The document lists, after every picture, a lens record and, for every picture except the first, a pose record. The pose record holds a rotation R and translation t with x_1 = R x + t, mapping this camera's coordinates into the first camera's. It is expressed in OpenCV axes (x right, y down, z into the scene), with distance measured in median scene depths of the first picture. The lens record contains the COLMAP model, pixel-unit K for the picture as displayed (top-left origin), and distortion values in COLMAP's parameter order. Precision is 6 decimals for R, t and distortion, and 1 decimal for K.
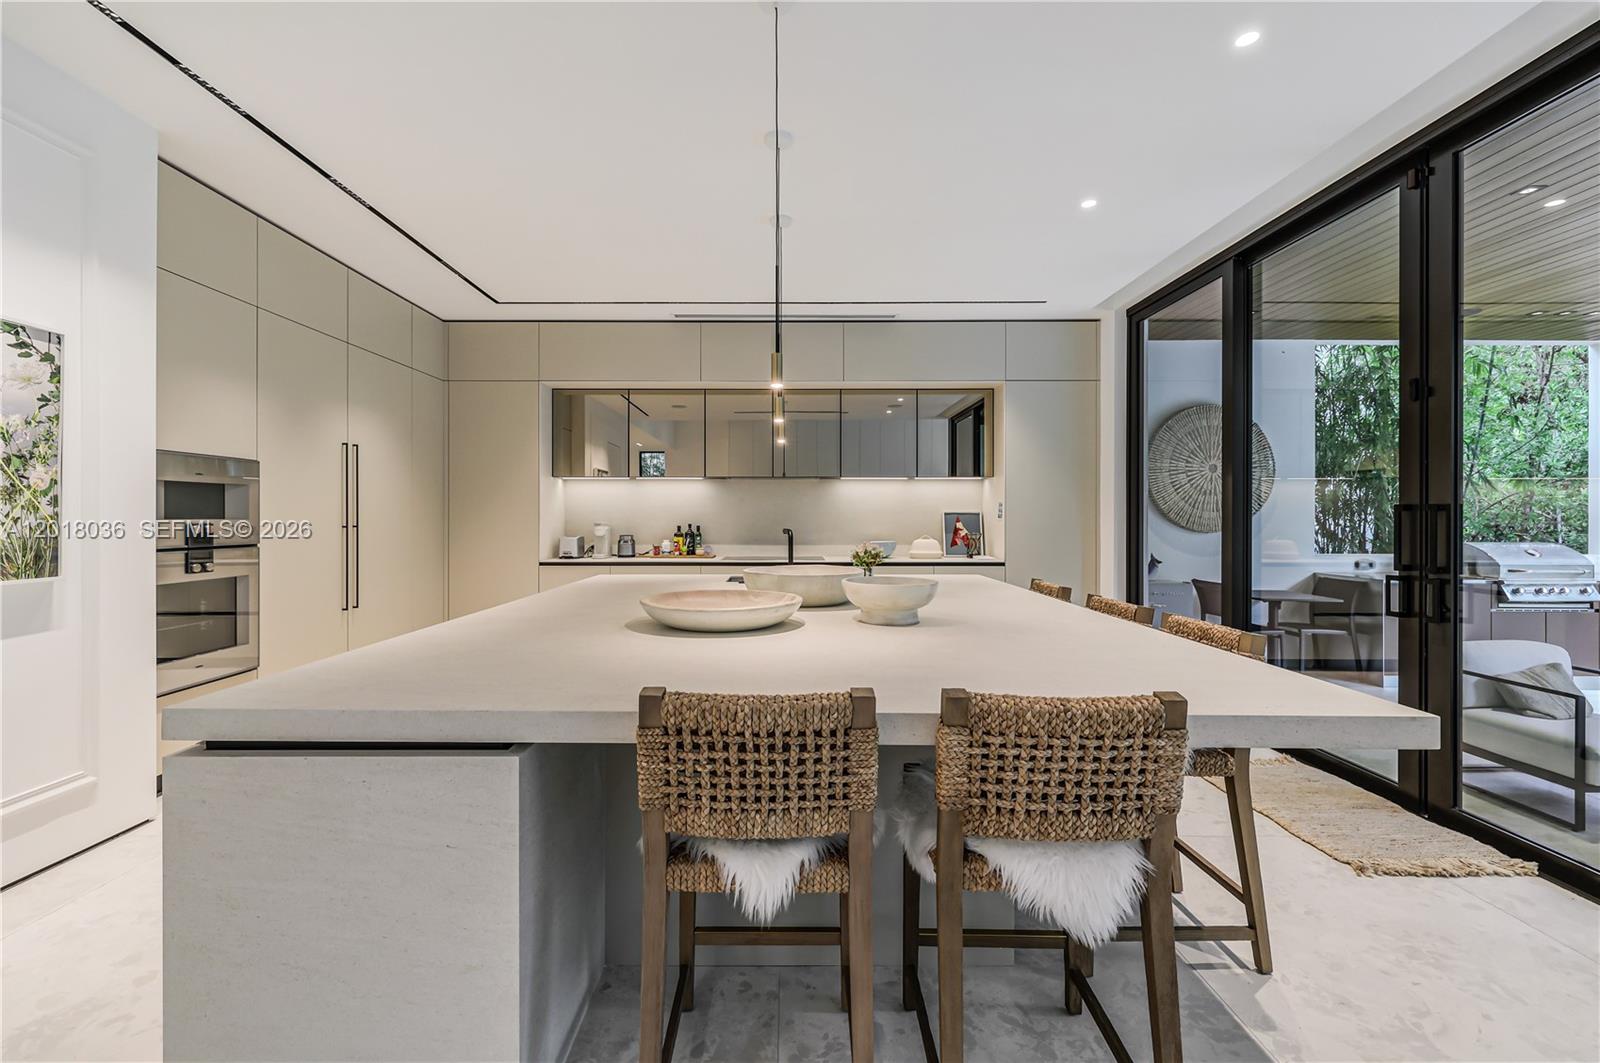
lens RADIAL K [[679.3, 0, 785.6], [0, 679.3, 519.4], [0, 0, 1]] dist [-0.000173, 0.000660]
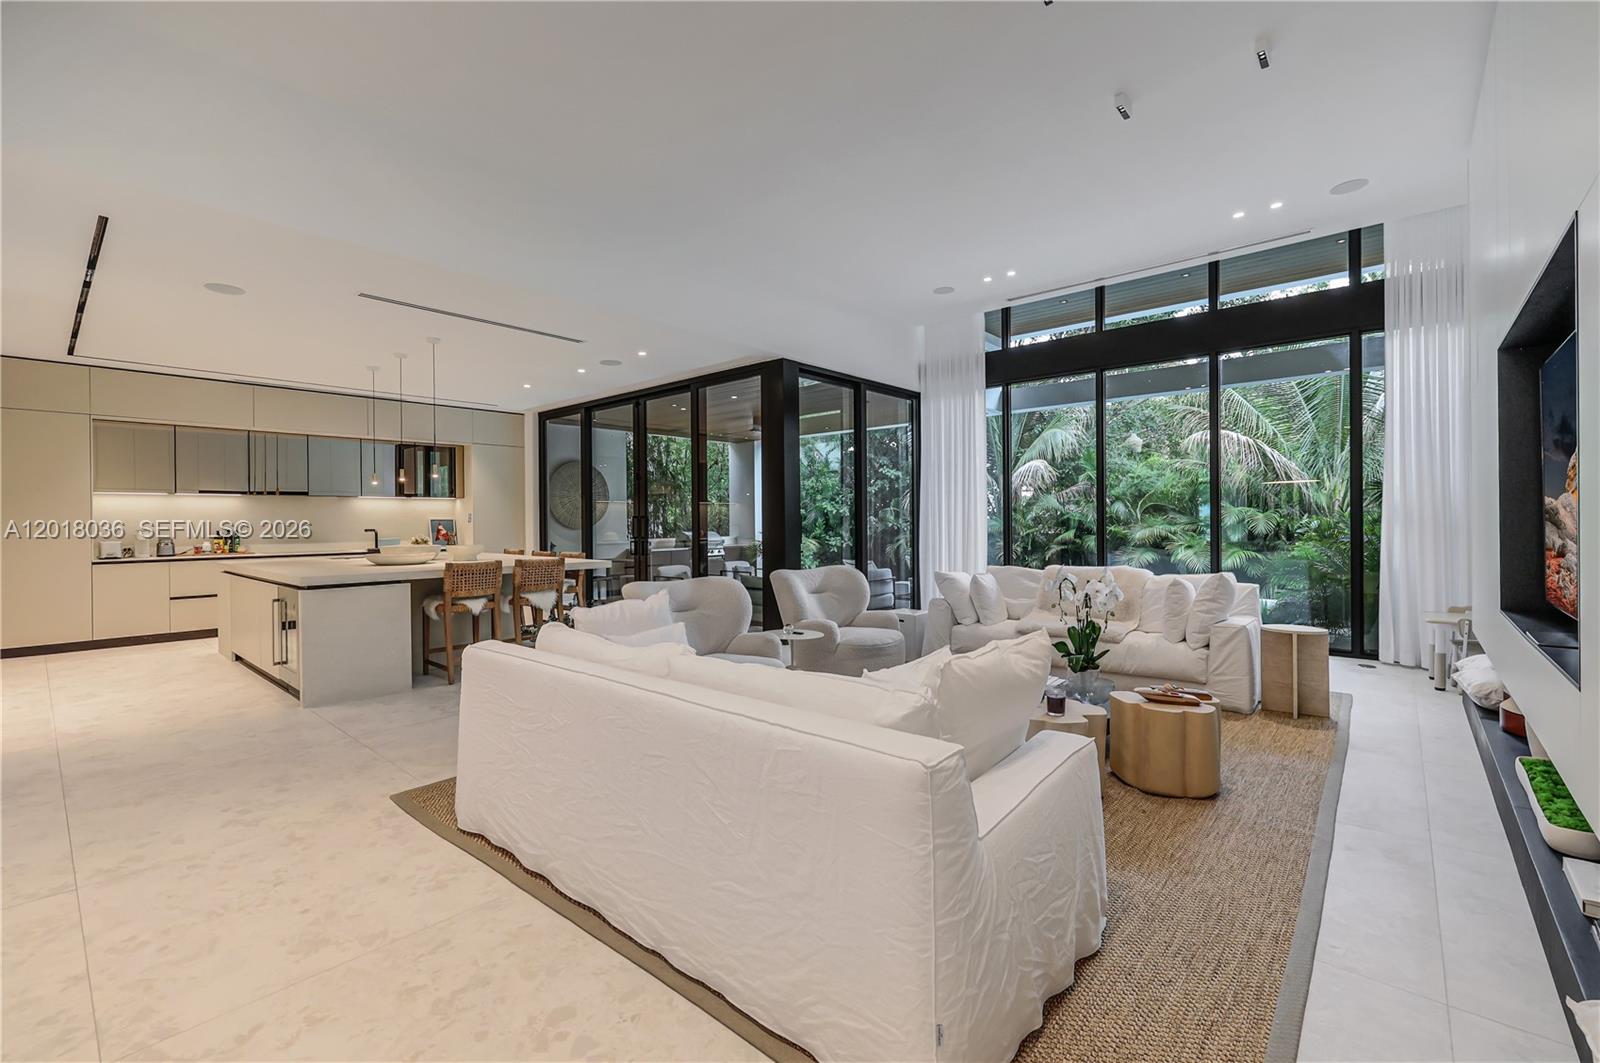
lens RADIAL K [[679.3, 0, 785.7], [0, 679.3, 521.9], [0, 0, 1]] dist [-0.000173, 0.000660]
pose [[0.668140, -0.009168, 0.743980, -0.435412], [0.011990, 0.999927, 0.001555, 0.003500], [-0.743939, 0.007881, 0.668201, -0.757251]]
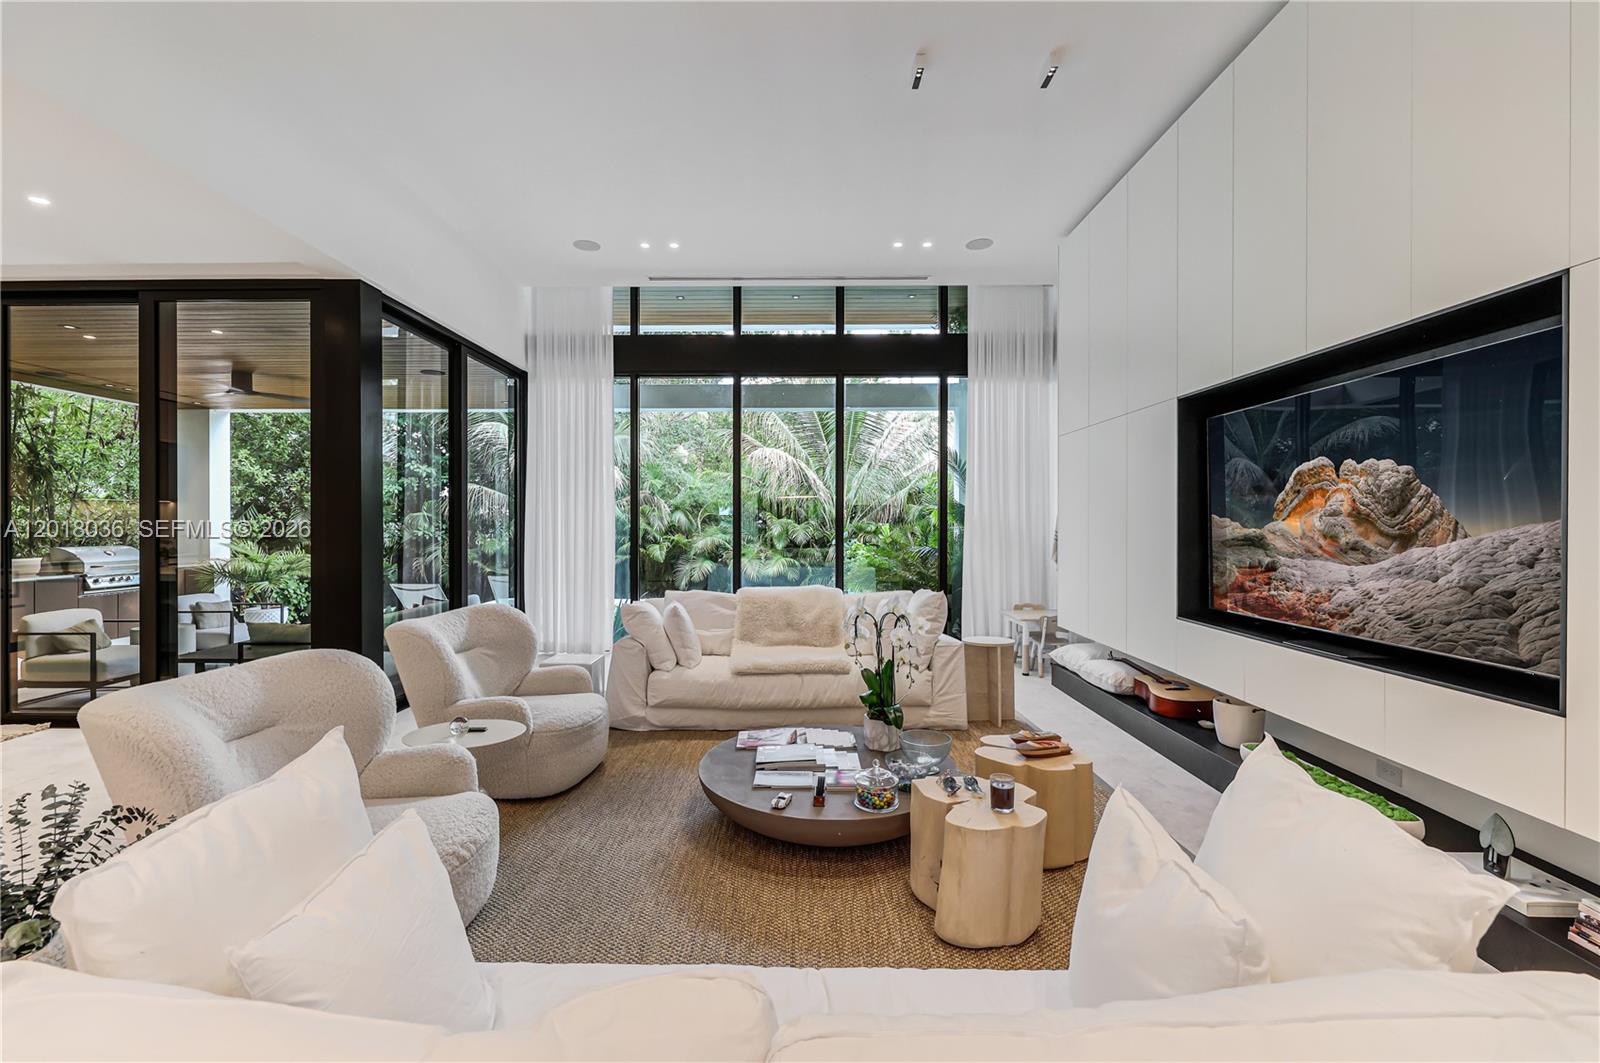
lens RADIAL K [[679.3, 0, 779.1], [0, 679.3, 537.2], [0, 0, 1]] dist [-0.000173, 0.000660]
pose [[0.013737, -0.023895, 0.999620, -0.300636], [0.002825, 0.999711, 0.023859, -0.014263], [-0.999902, 0.002496, 0.013801, -0.421789]]
